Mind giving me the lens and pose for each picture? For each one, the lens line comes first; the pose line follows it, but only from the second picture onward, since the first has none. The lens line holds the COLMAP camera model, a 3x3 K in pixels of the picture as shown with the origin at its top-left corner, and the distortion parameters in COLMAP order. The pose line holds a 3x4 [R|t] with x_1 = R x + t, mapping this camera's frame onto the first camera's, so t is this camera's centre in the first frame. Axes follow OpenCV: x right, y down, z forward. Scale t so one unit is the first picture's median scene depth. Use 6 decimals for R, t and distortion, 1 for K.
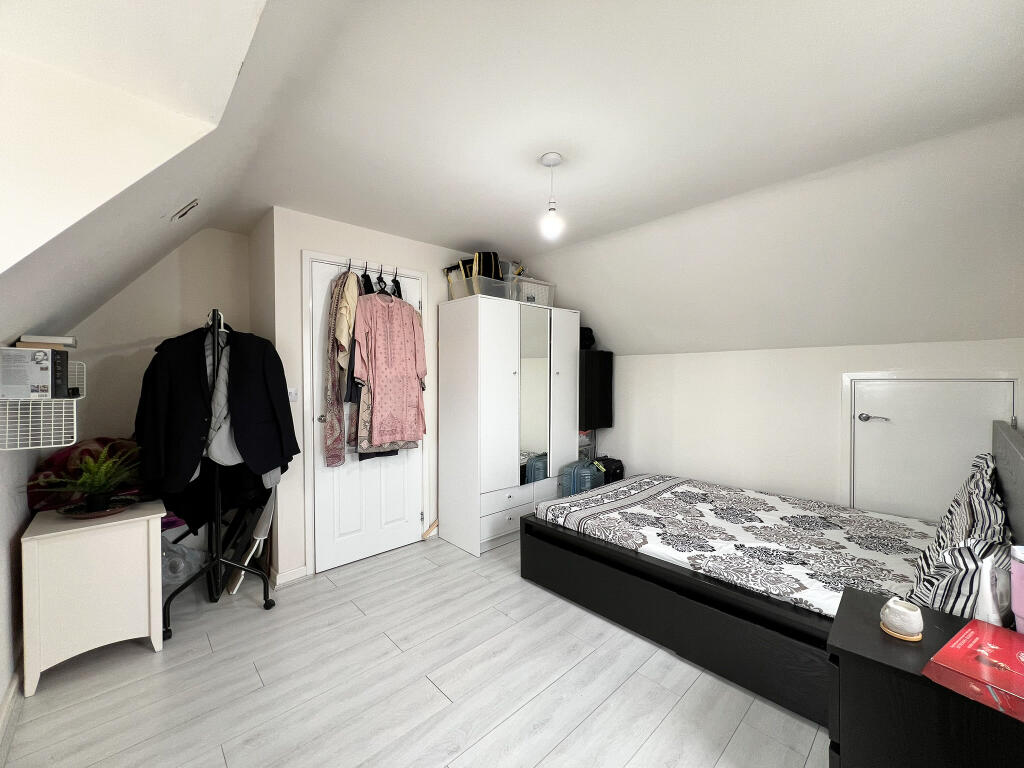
lens RADIAL K [[409.0, 0, 512.0], [0, 409.0, 384.0], [0, 0, 1]] dist [-0.000370, -0.000088]
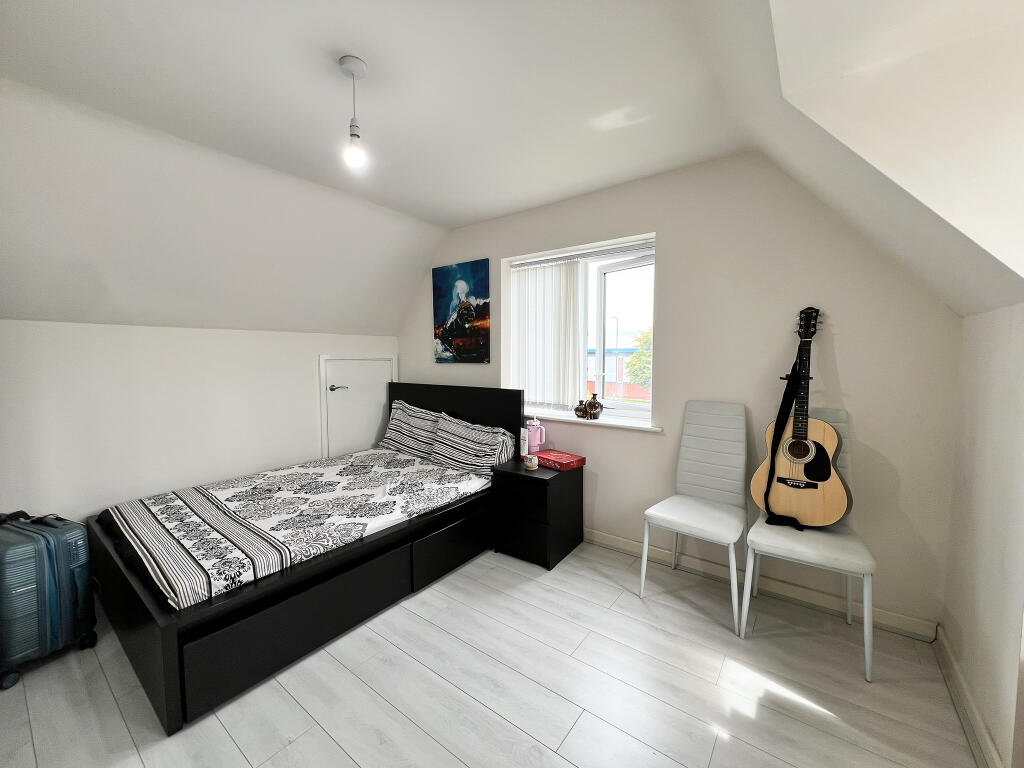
lens RADIAL K [[412.1, 0, 512.0], [0, 412.1, 384.0], [0, 0, 1]] dist [-0.000087, -0.000068]
pose [[-0.176848, -0.059797, 0.982420, -0.647013], [0.022320, 0.997652, 0.064742, -0.006124], [-0.983985, 0.033377, -0.175098, 0.762485]]
